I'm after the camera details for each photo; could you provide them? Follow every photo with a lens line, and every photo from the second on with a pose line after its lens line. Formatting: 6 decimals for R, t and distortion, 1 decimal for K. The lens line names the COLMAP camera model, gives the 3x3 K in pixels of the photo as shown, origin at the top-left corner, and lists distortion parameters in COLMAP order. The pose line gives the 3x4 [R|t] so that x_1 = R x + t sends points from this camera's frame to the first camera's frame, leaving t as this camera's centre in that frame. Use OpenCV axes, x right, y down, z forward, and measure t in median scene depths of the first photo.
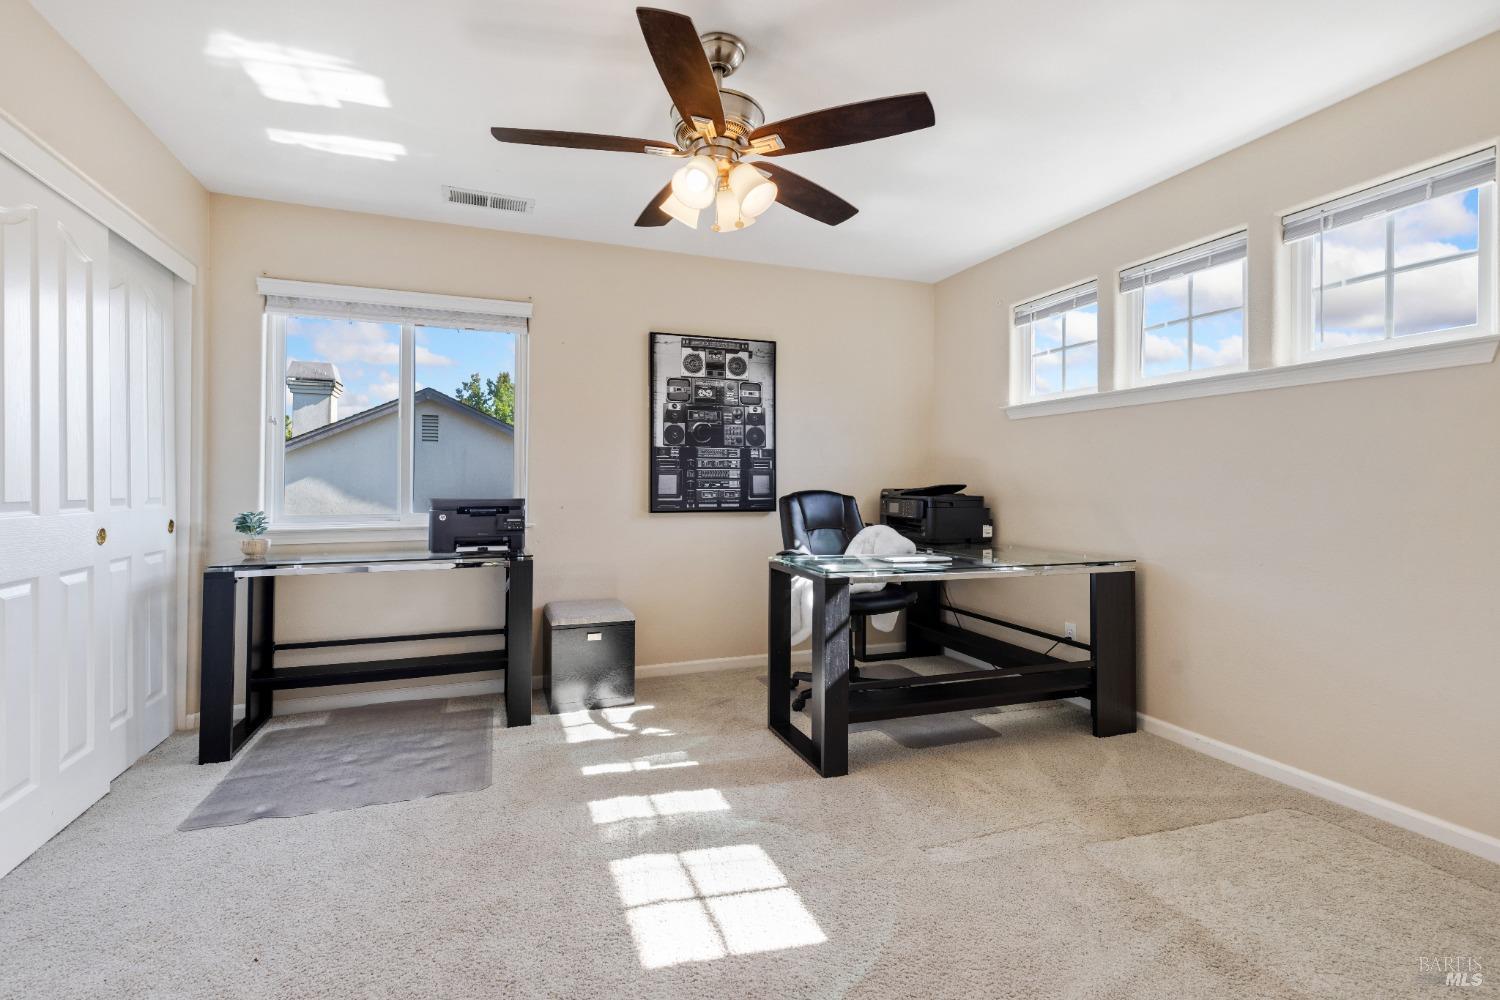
lens RADIAL K [[692.4, 0, 748.4], [0, 692.4, 469.2], [0, 0, 1]] dist [0.002001, 0.000262]
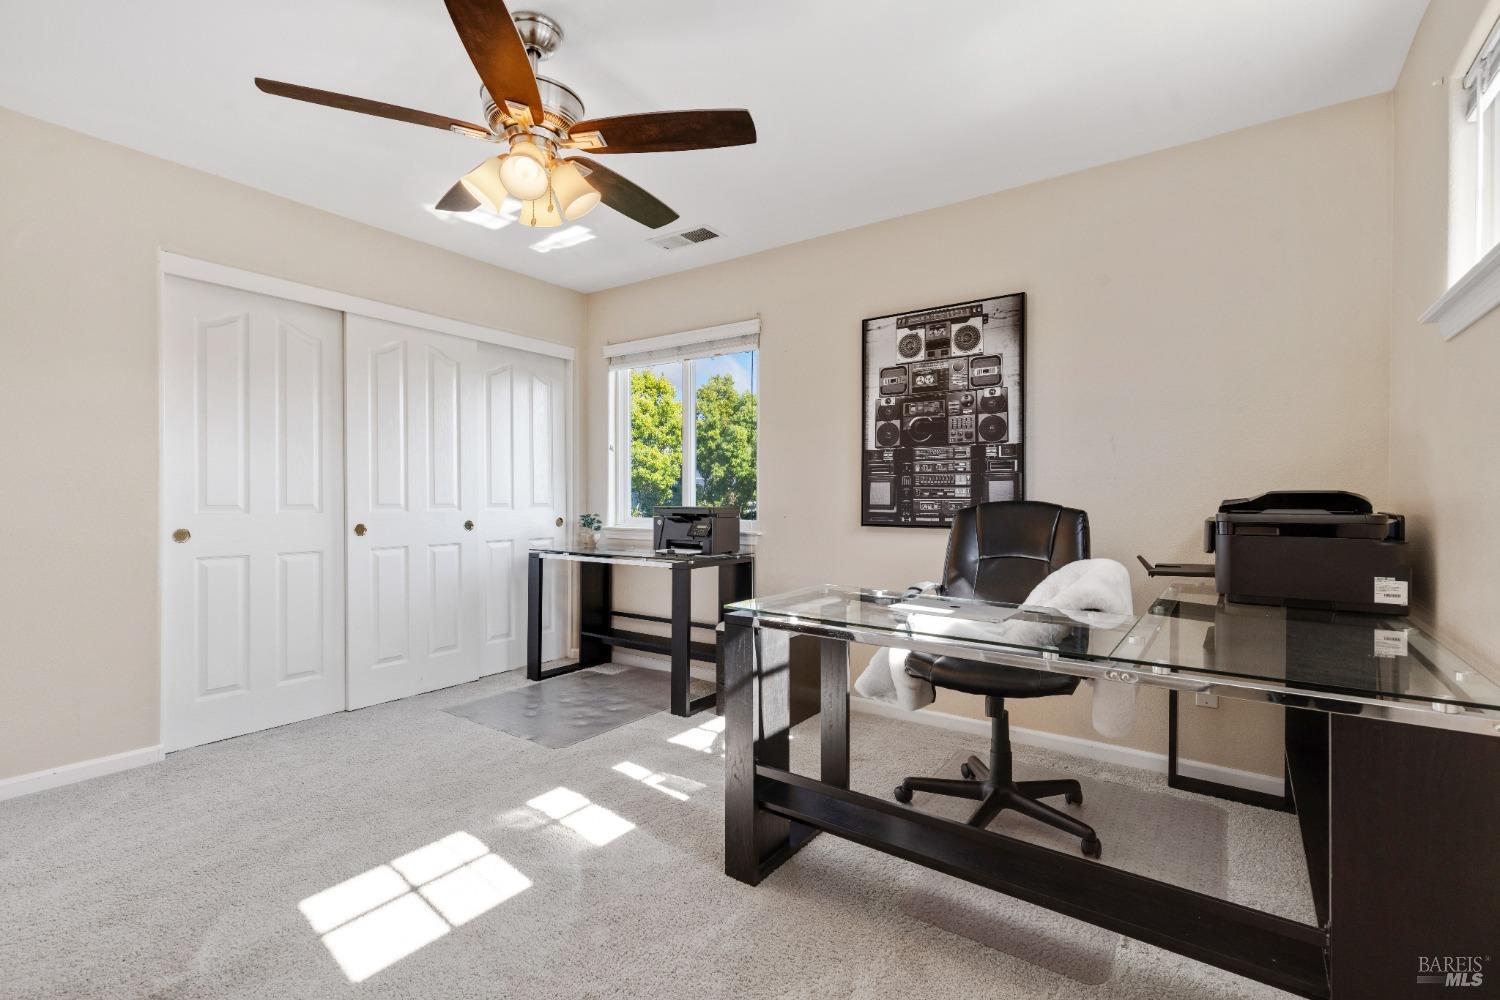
lens RADIAL K [[677.4, 0, 745.0], [0, 677.4, 491.7], [0, 0, 1]] dist [0.000816, 0.000105]
pose [[0.557749, -0.006612, -0.829983, 0.479561], [0.021135, 0.999757, 0.006238, 0.010965], [0.829741, -0.021021, 0.557753, 0.388099]]
